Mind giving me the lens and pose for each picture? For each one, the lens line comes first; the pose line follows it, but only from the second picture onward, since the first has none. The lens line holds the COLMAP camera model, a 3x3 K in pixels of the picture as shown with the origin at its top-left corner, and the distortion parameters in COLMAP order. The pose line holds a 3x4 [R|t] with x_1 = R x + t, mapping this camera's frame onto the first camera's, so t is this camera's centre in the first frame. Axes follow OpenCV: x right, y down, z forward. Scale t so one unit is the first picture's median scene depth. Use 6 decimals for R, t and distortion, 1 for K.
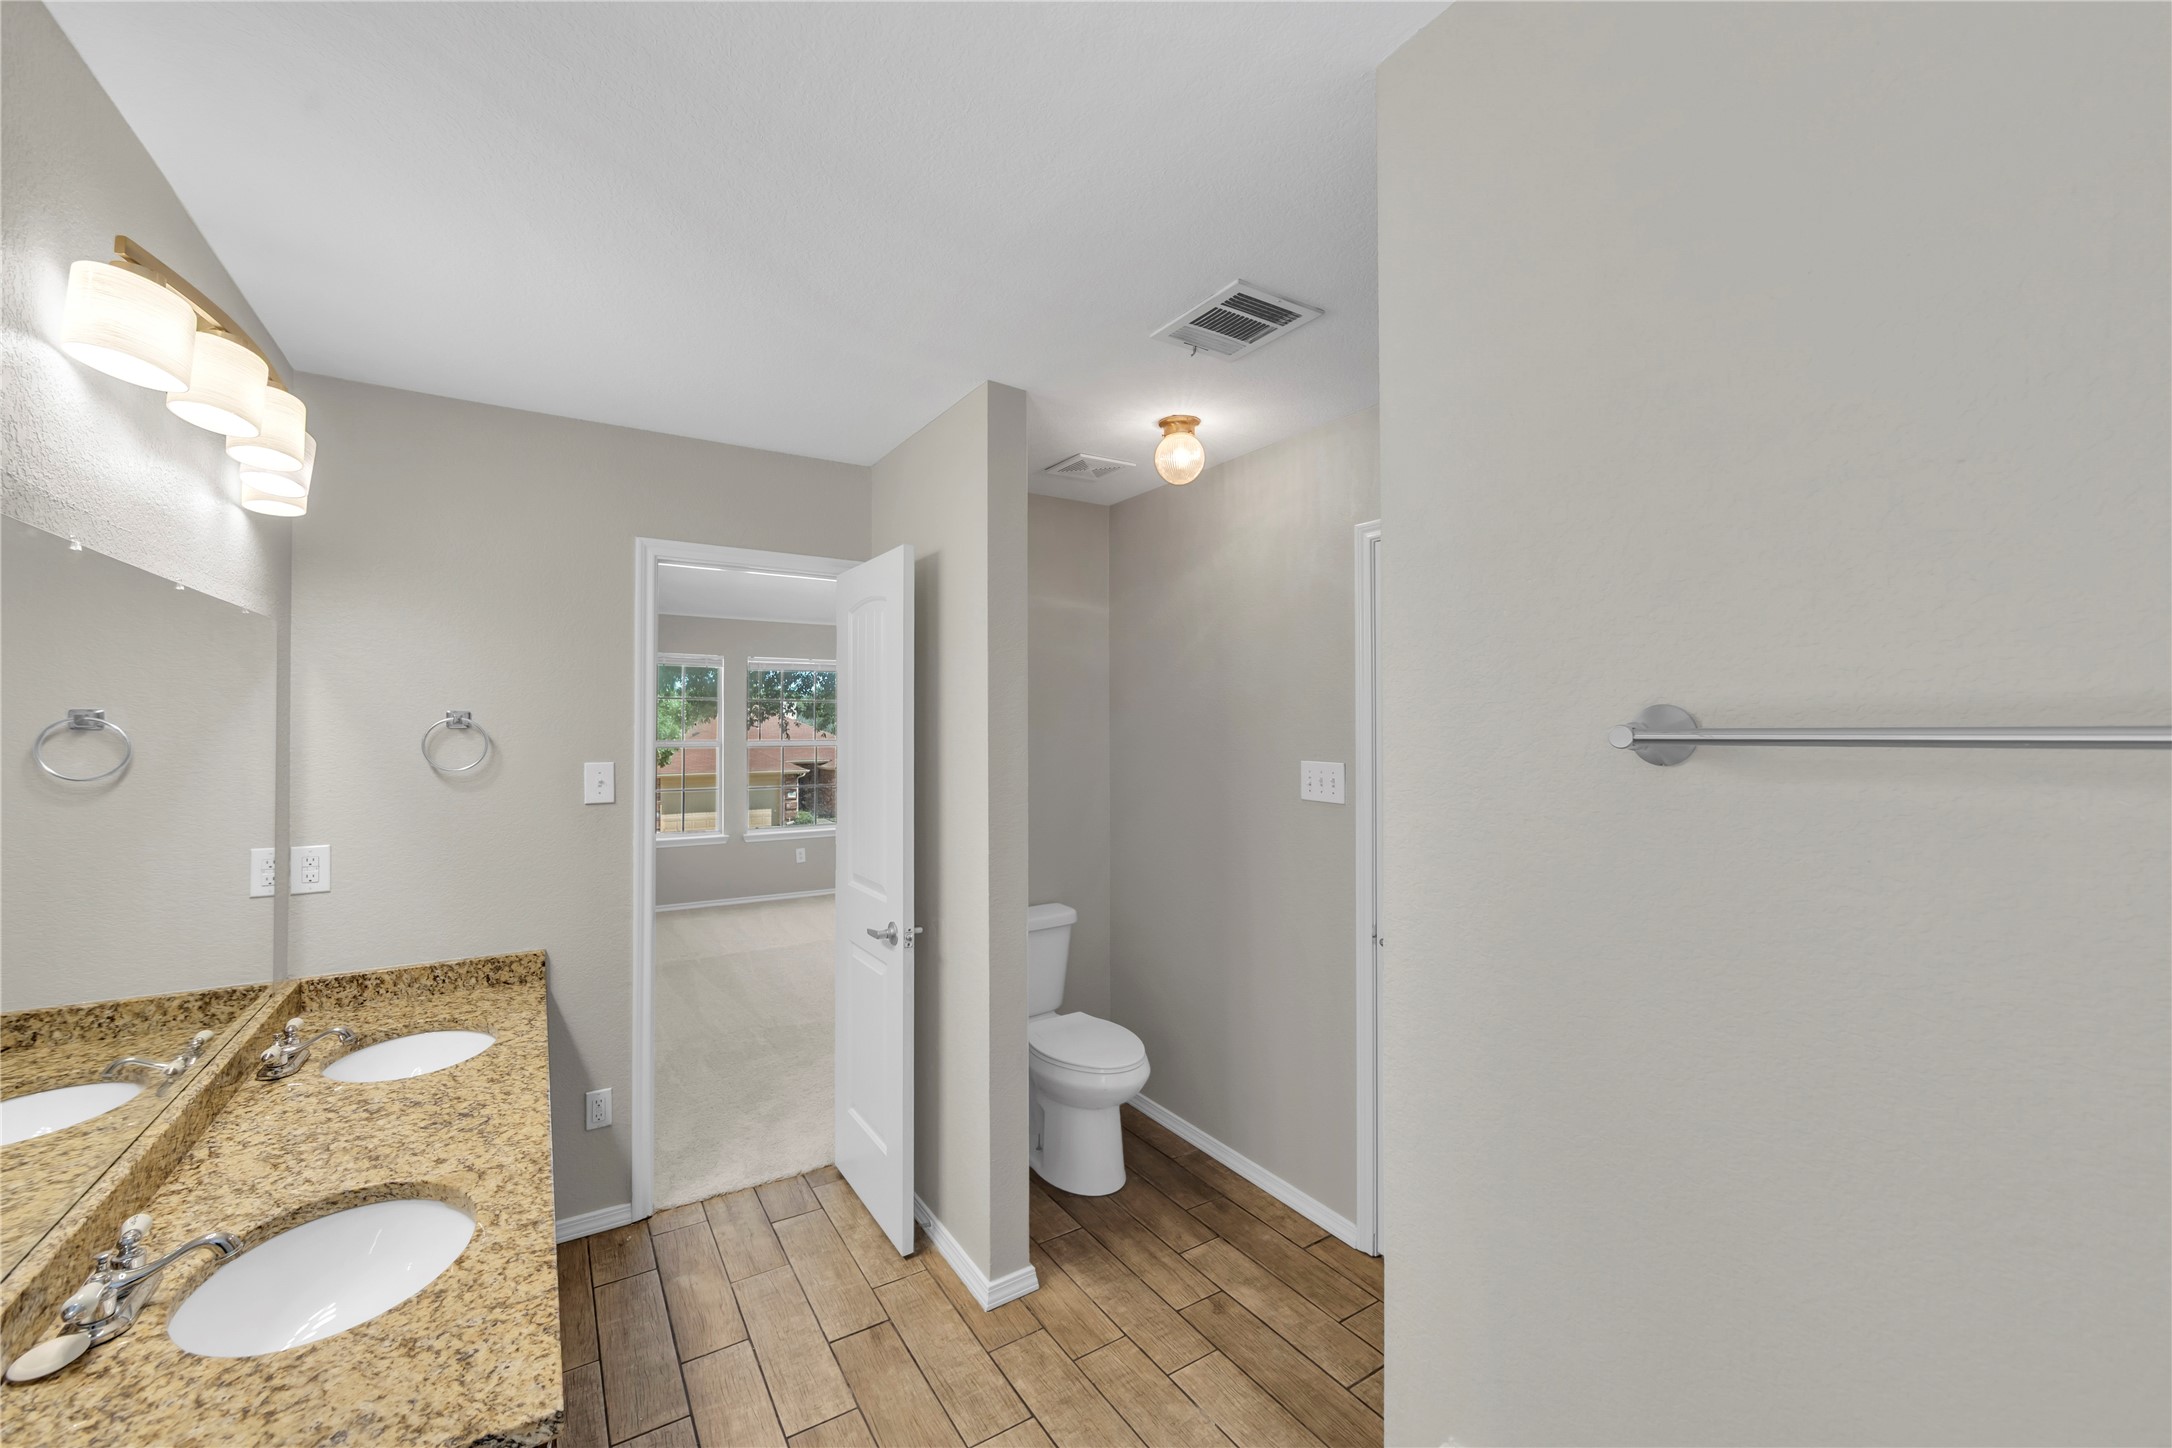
lens RADIAL K [[856.1, 0, 1078.9], [0, 856.1, 721.9], [0, 0, 1]] dist [-0.000005, -0.000944]
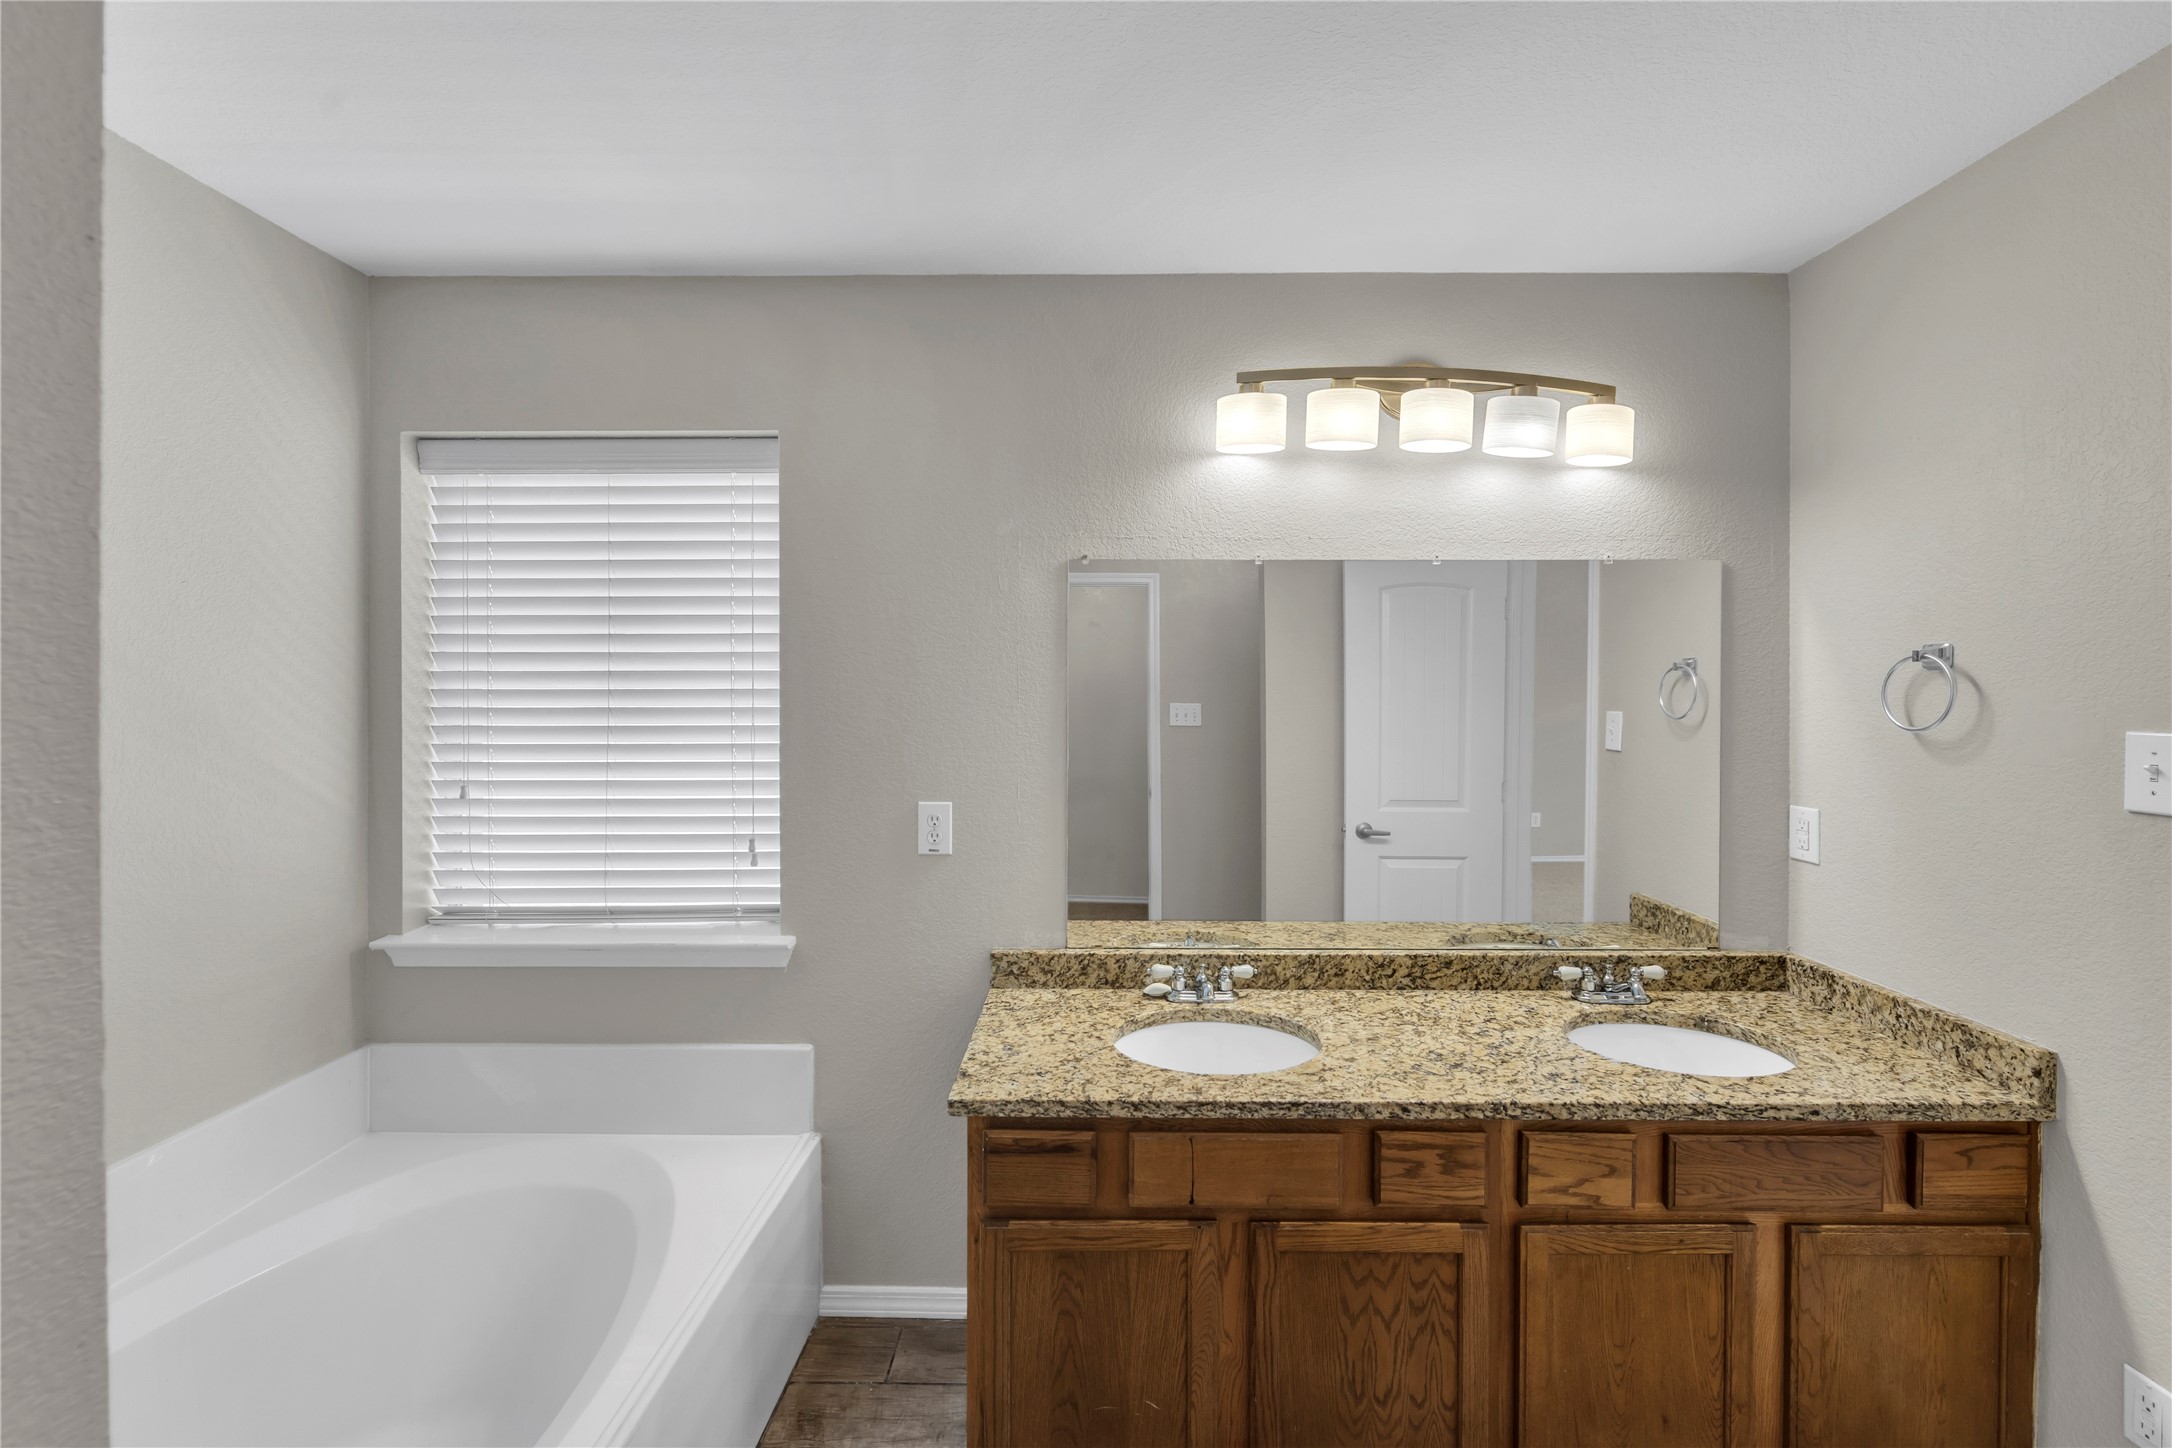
lens RADIAL K [[856.1, 0, 1092.6], [0, 856.1, 708.7], [0, 0, 1]] dist [-0.000005, -0.000944]
pose [[-0.548942, 0.016517, -0.835697, 0.261322], [0.001298, 0.999820, 0.018908, 0.030300], [0.835859, 0.009294, -0.548865, 0.991925]]
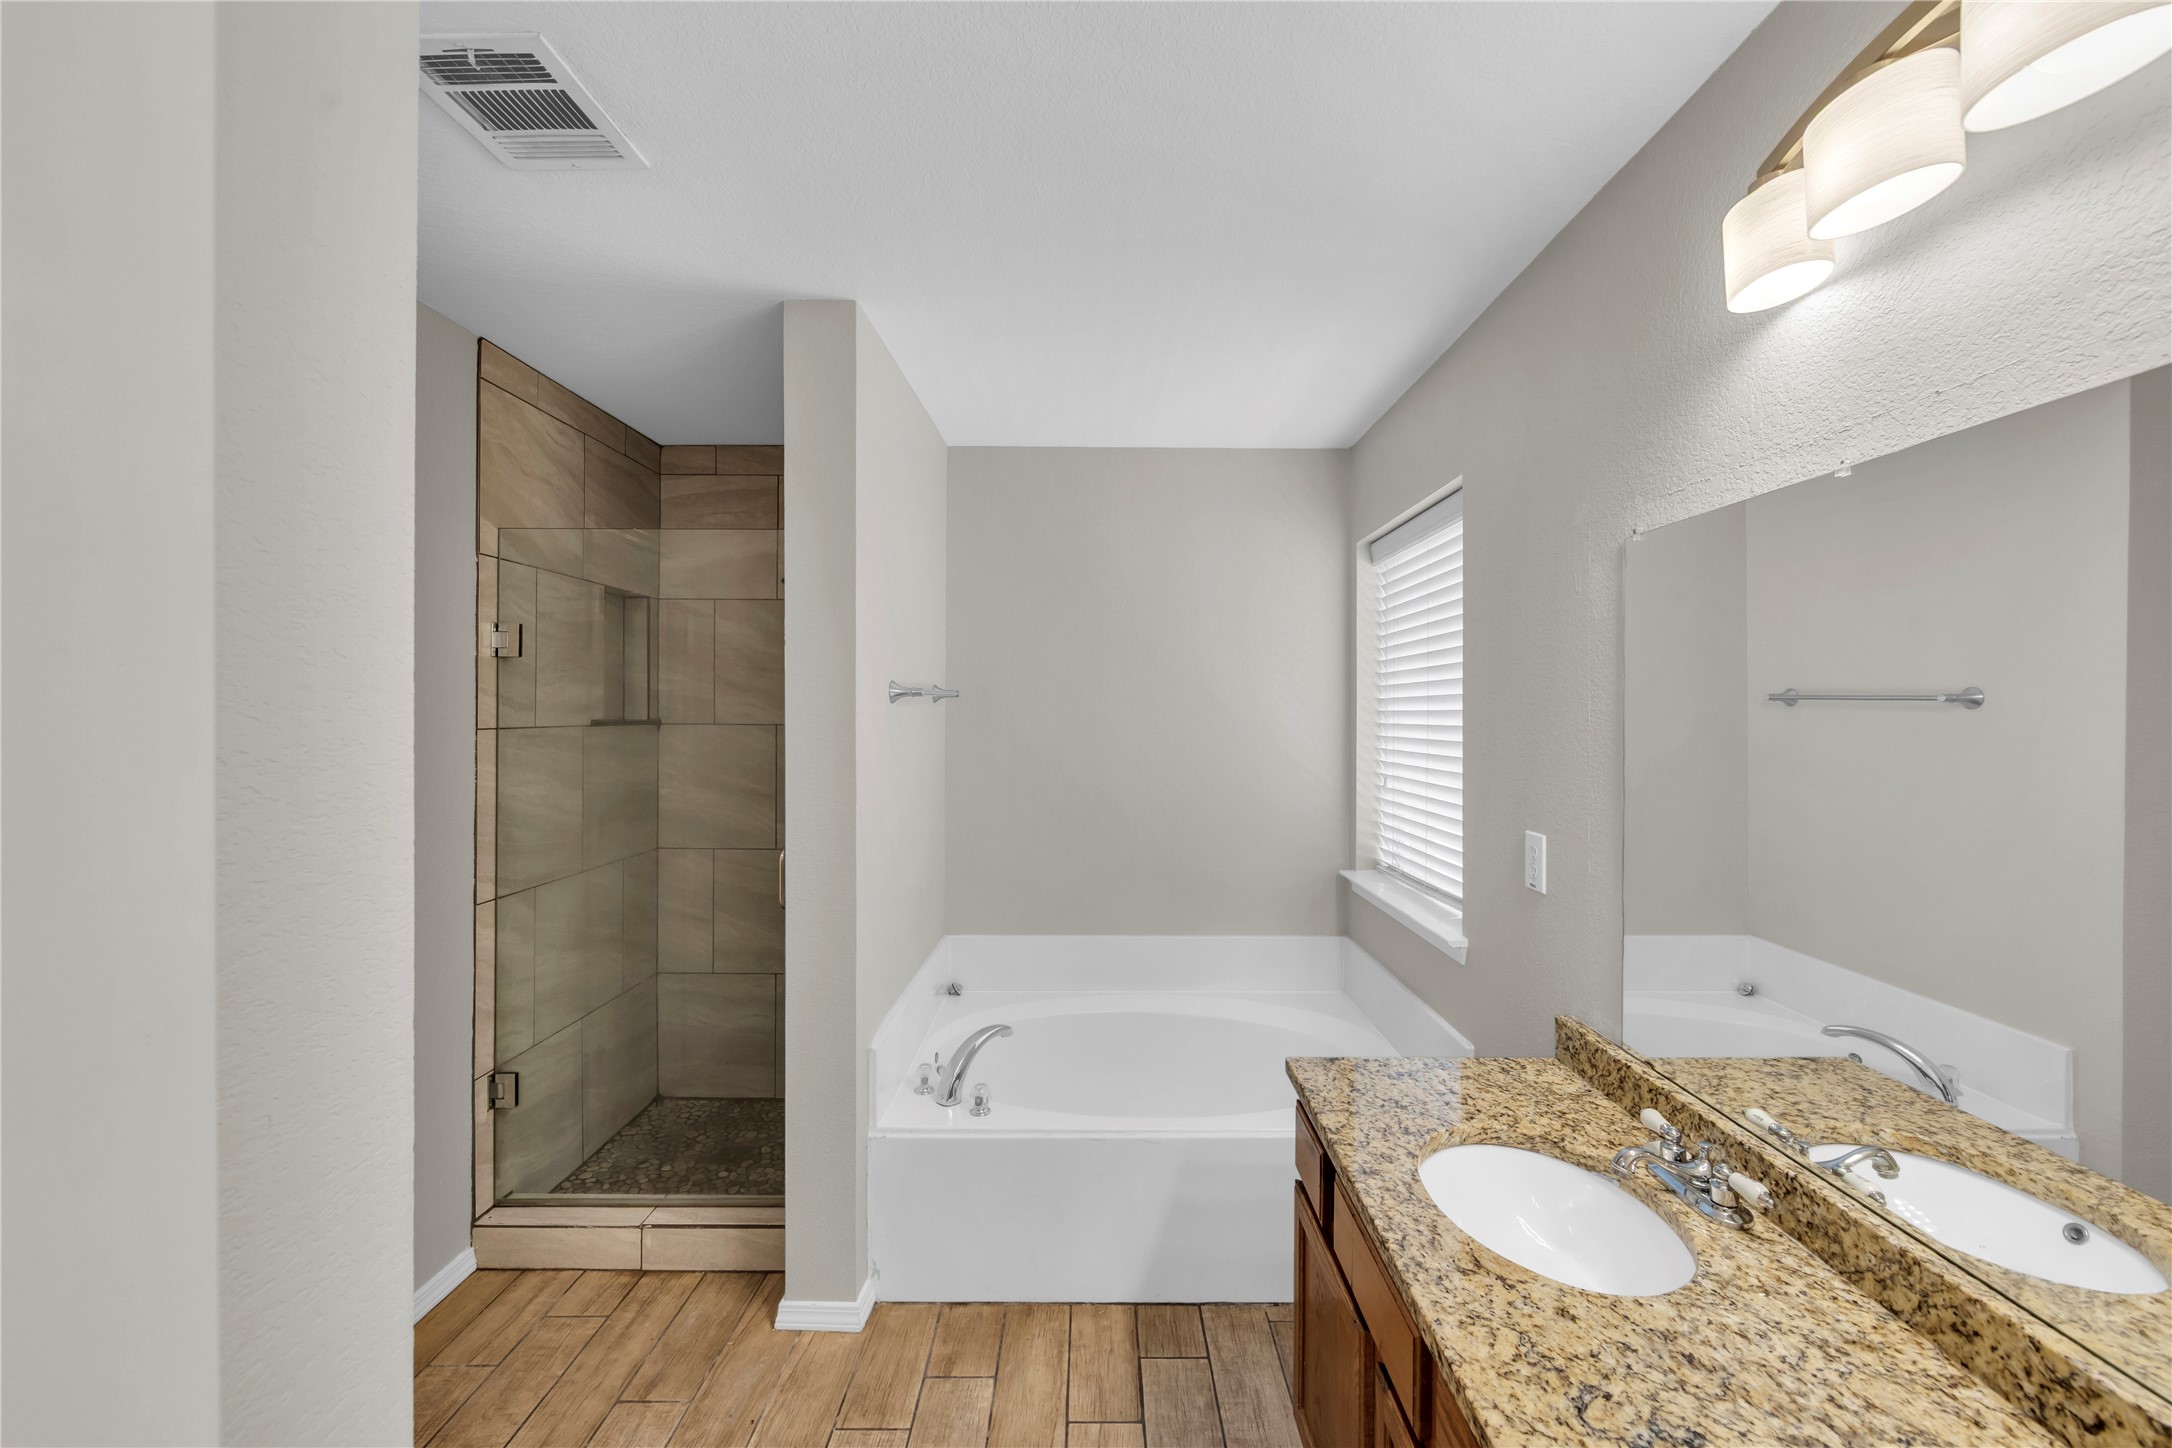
lens RADIAL K [[856.1, 0, 1099.1], [0, 856.1, 727.7], [0, 0, 1]] dist [-0.000005, -0.000944]
pose [[-0.842115, -0.013042, 0.539140, -0.595139], [-0.005633, 0.999866, 0.015388, 0.035477], [-0.539268, 0.009921, -0.842076, 1.315484]]
